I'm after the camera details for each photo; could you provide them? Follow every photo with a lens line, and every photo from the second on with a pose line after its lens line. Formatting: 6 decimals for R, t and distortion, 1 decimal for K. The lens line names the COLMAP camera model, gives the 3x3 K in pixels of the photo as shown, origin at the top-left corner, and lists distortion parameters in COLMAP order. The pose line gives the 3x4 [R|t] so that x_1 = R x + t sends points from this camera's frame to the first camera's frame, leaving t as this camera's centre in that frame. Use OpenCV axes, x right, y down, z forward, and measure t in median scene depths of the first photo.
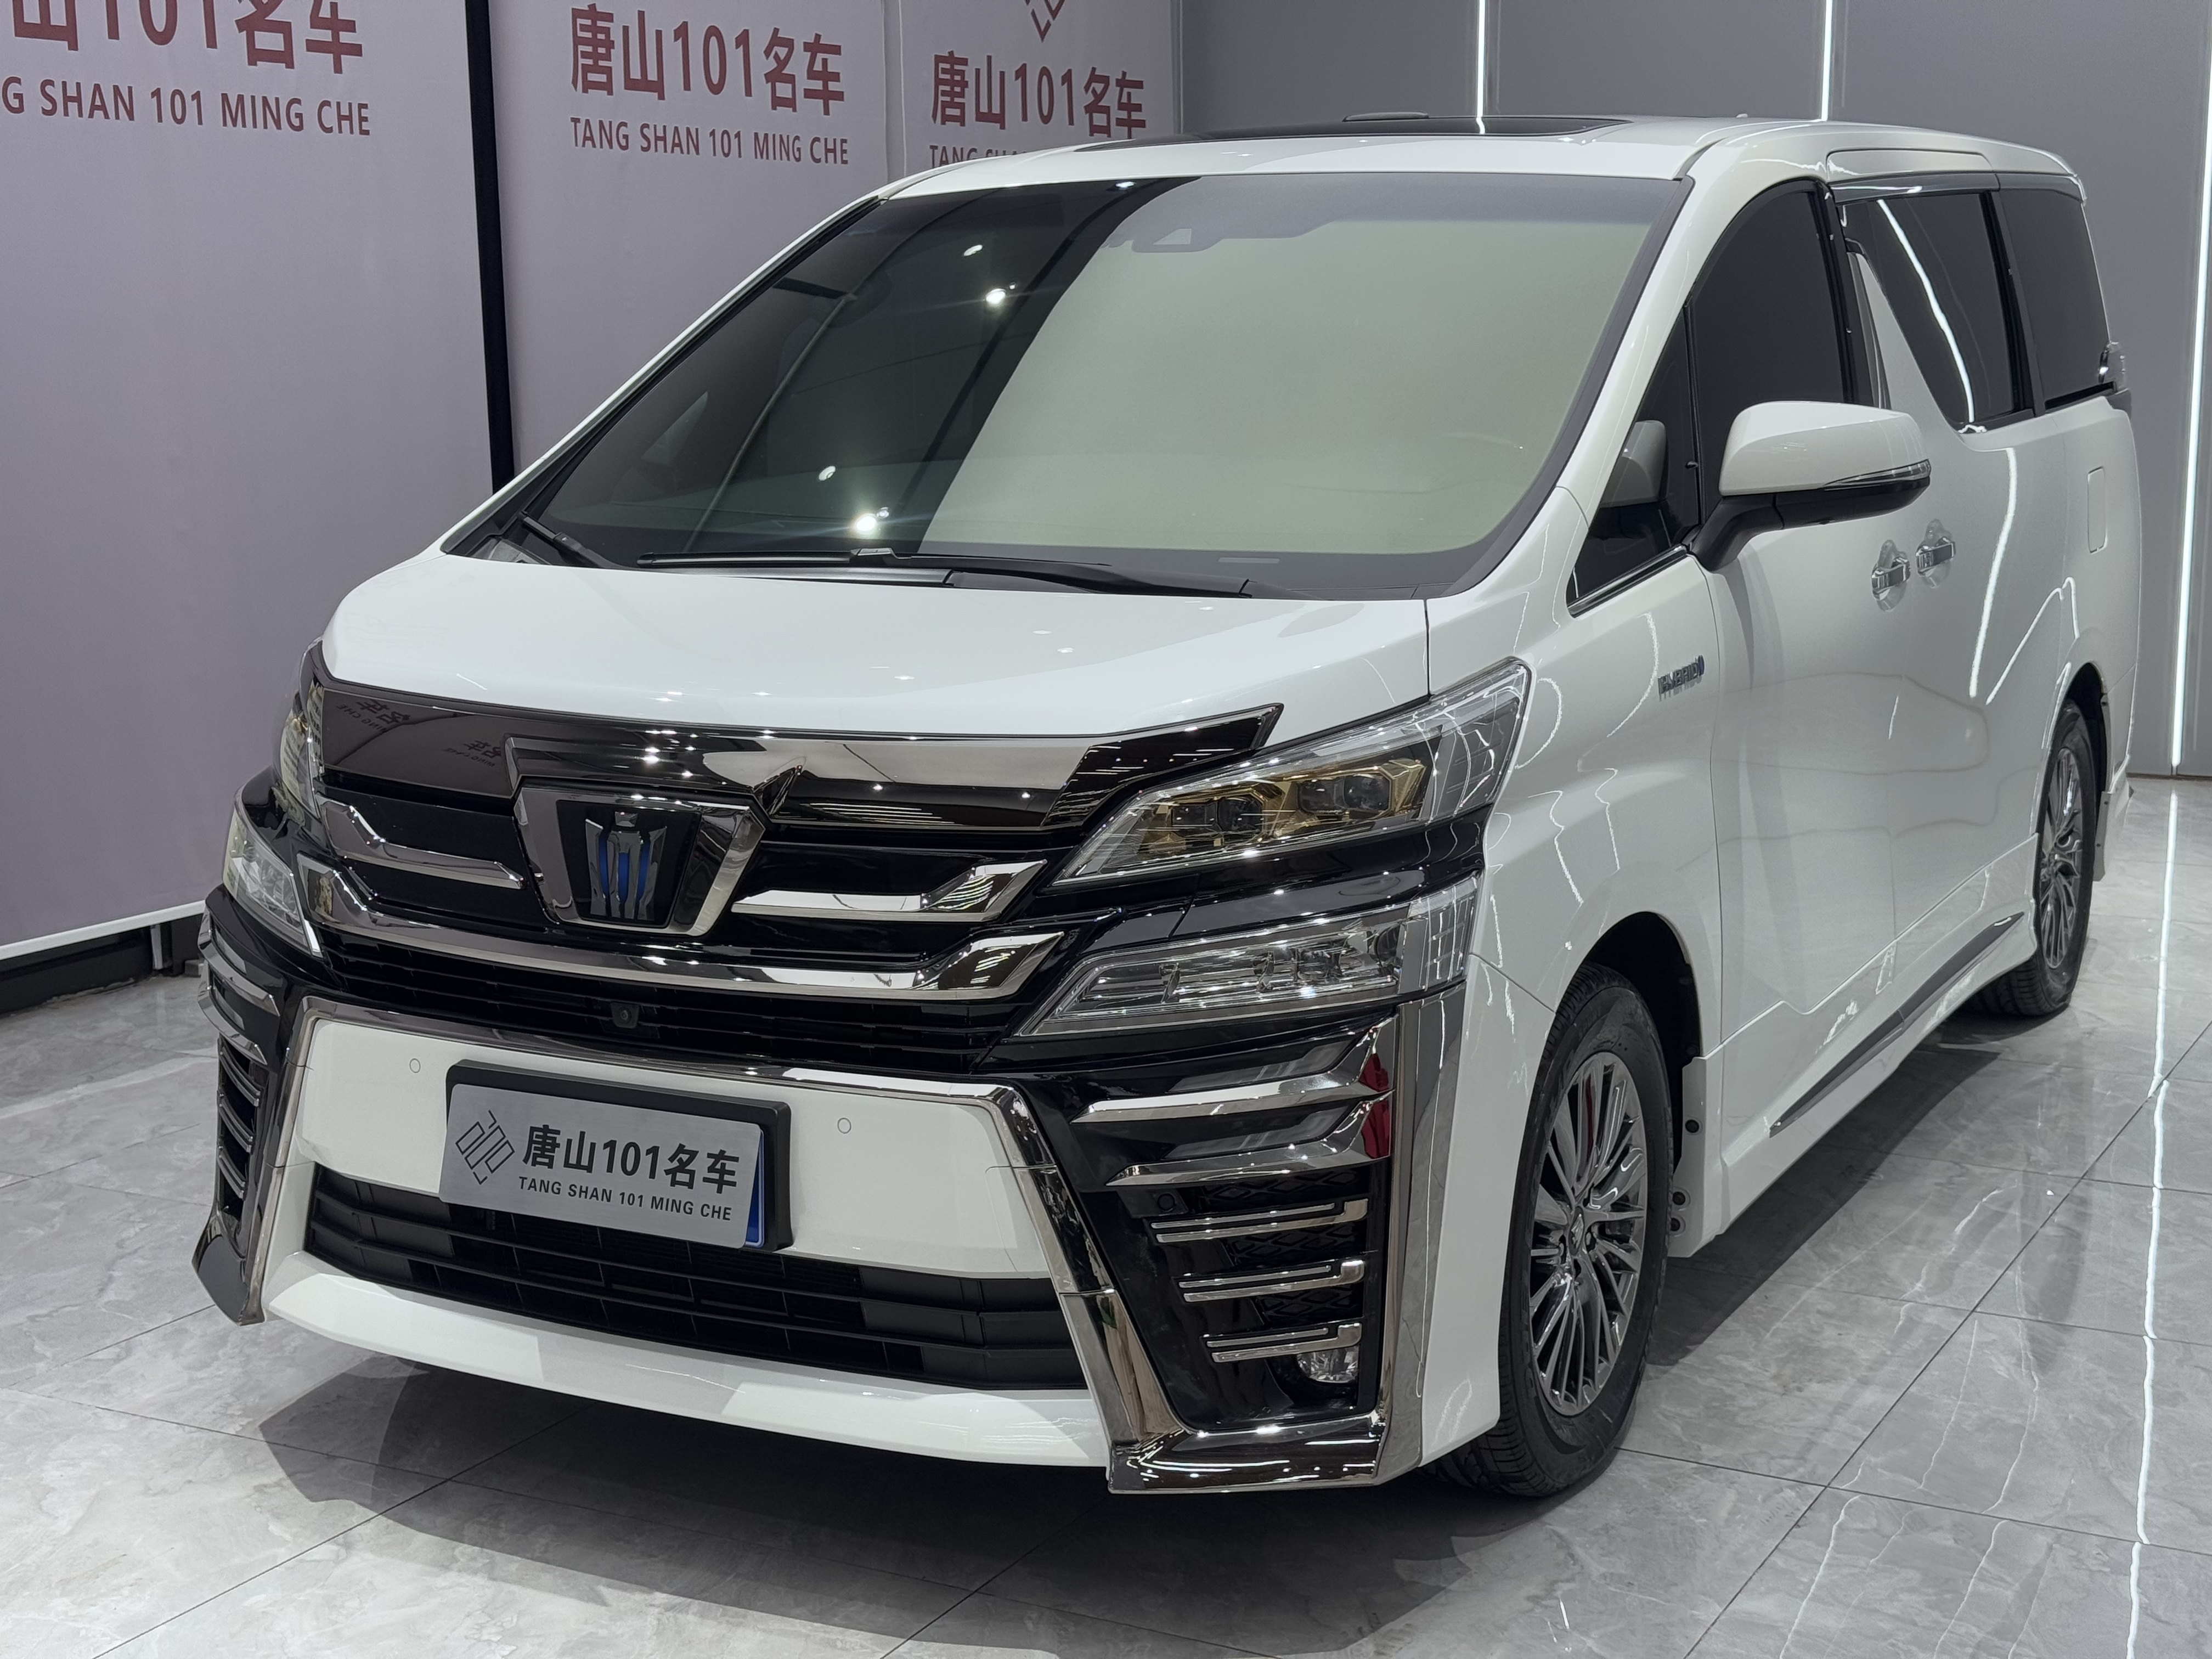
lens RADIAL K [[3032.4, 0, 1106.0], [0, 3032.4, 829.5], [0, 0, 1]] dist [0.019829, -0.051045]
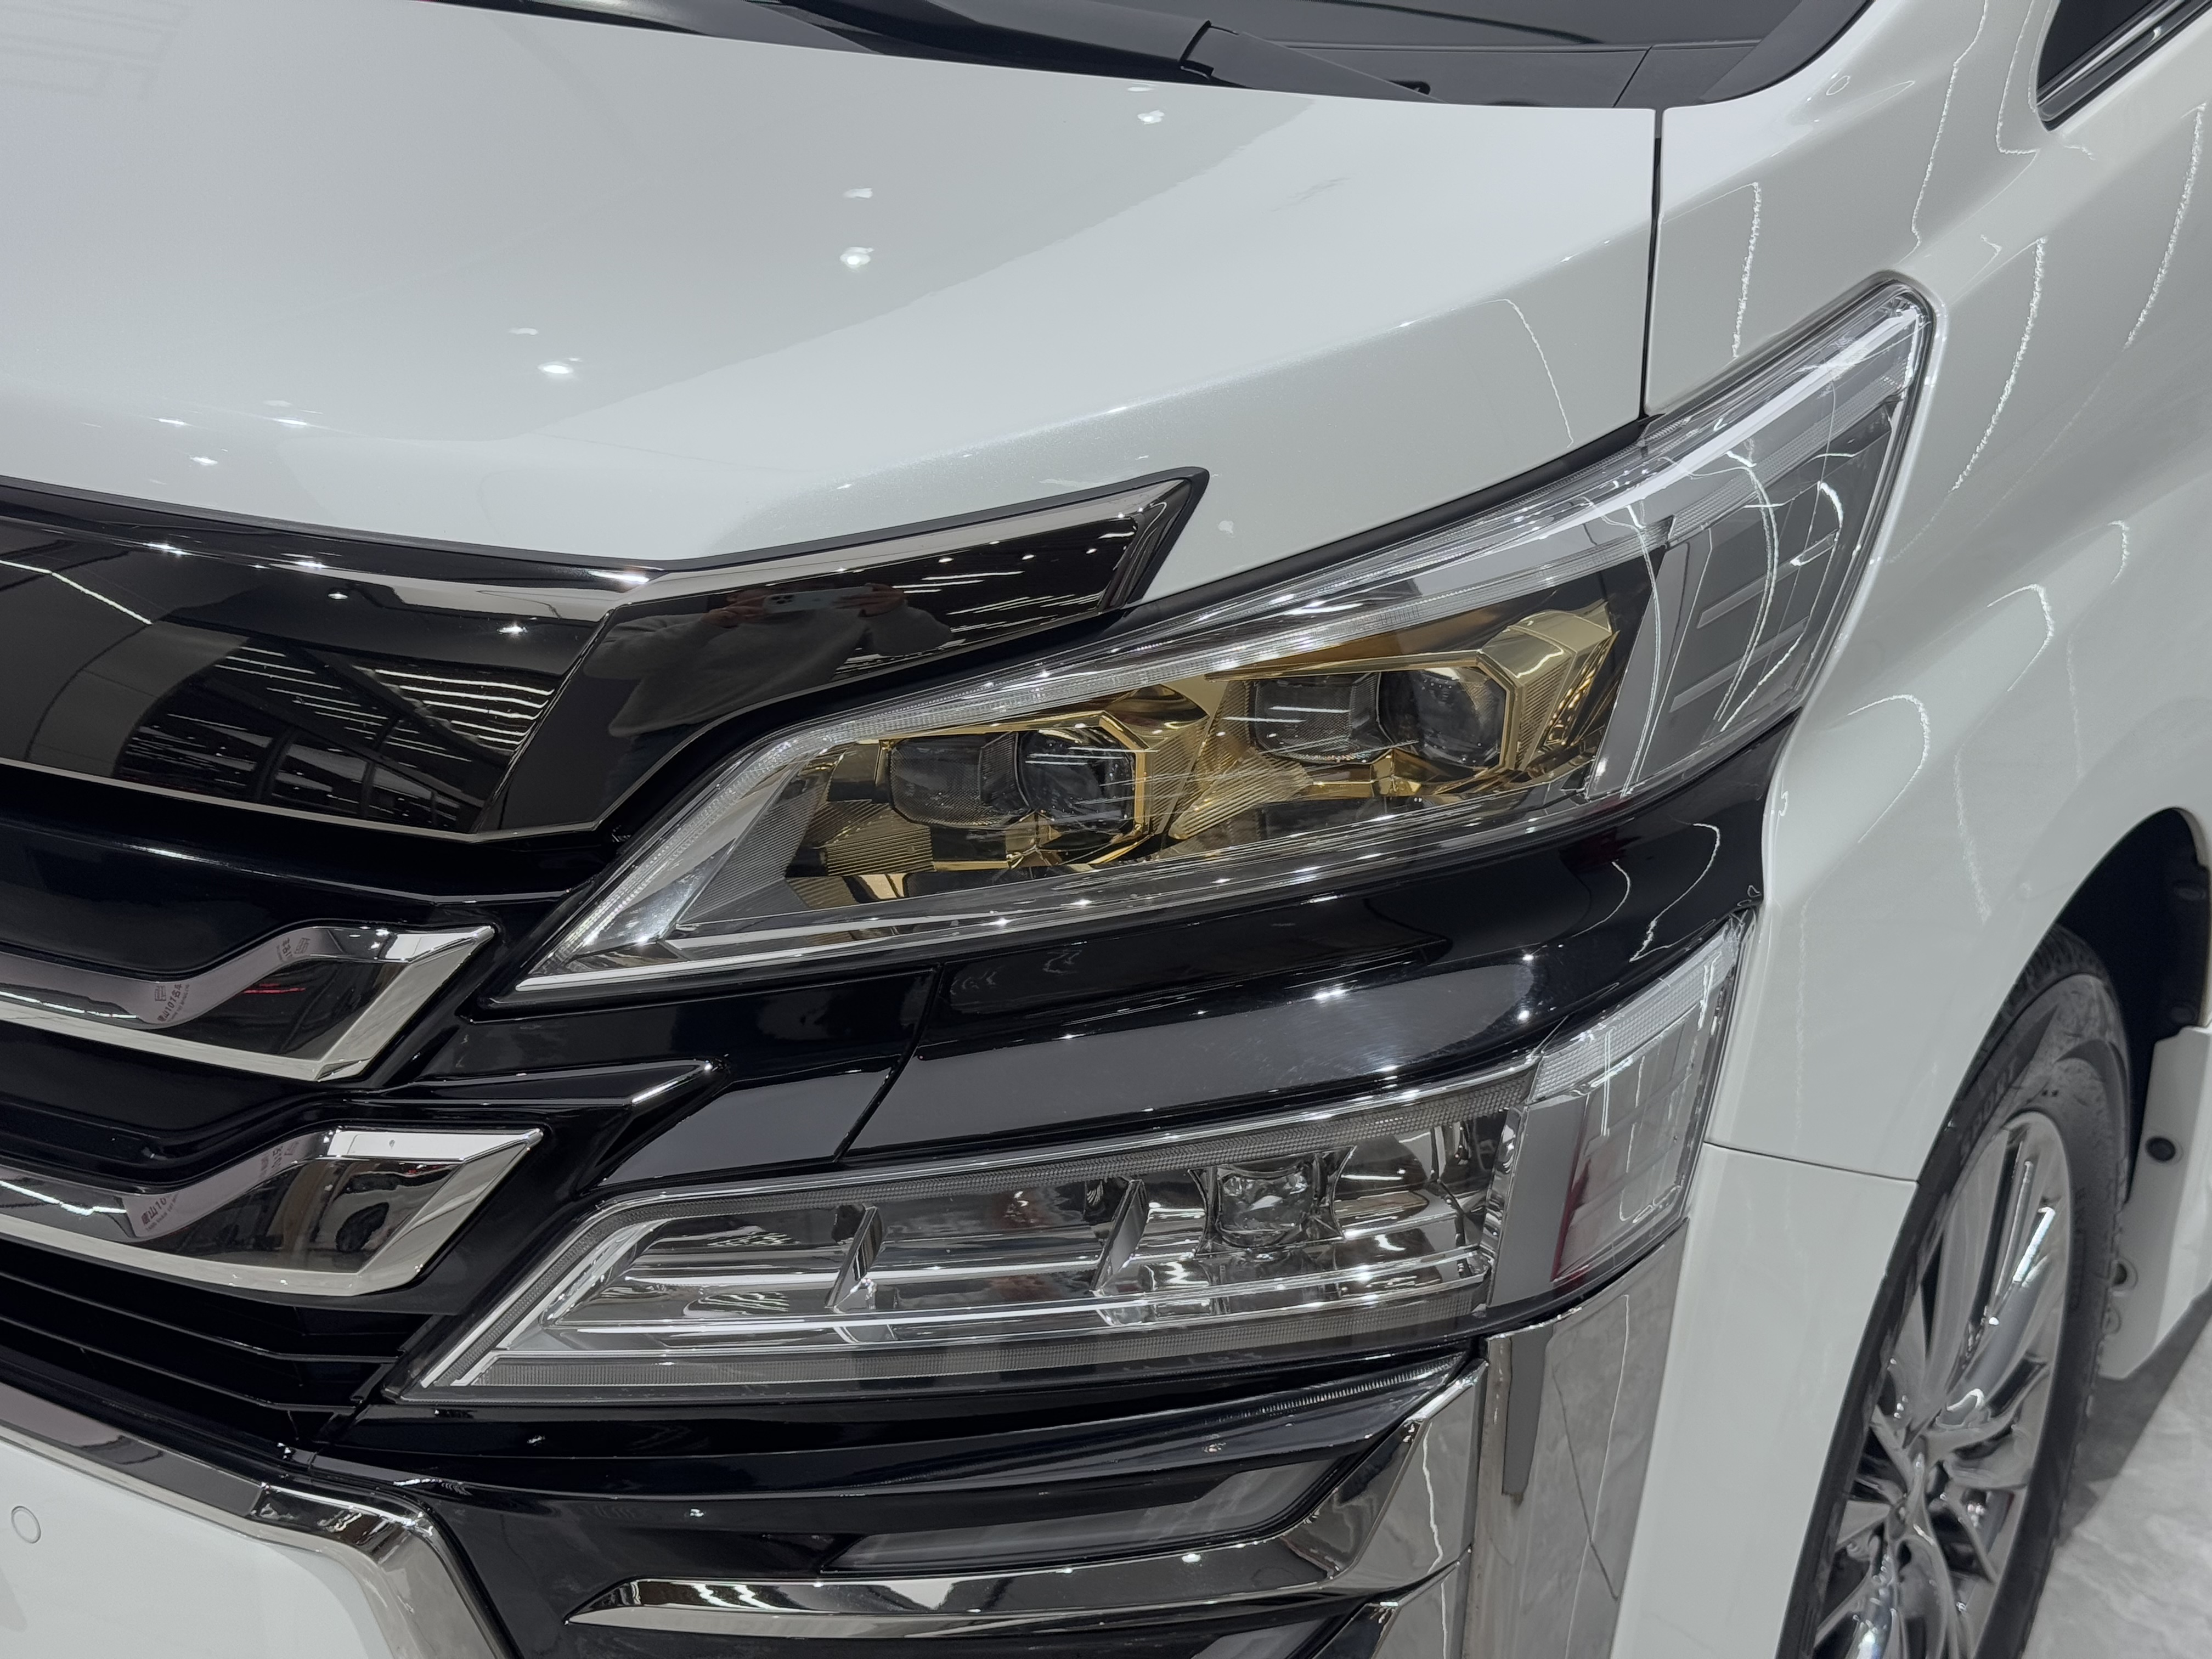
lens RADIAL K [[3032.4, 0, 1106.0], [0, 3032.4, 829.5], [0, 0, 1]] dist [0.019829, -0.051045]
pose [[0.995814, 0.044394, -0.079898, 0.075637], [-0.022319, 0.965771, 0.258436, -0.089799], [0.088636, -0.255571, 0.962719, 0.650375]]
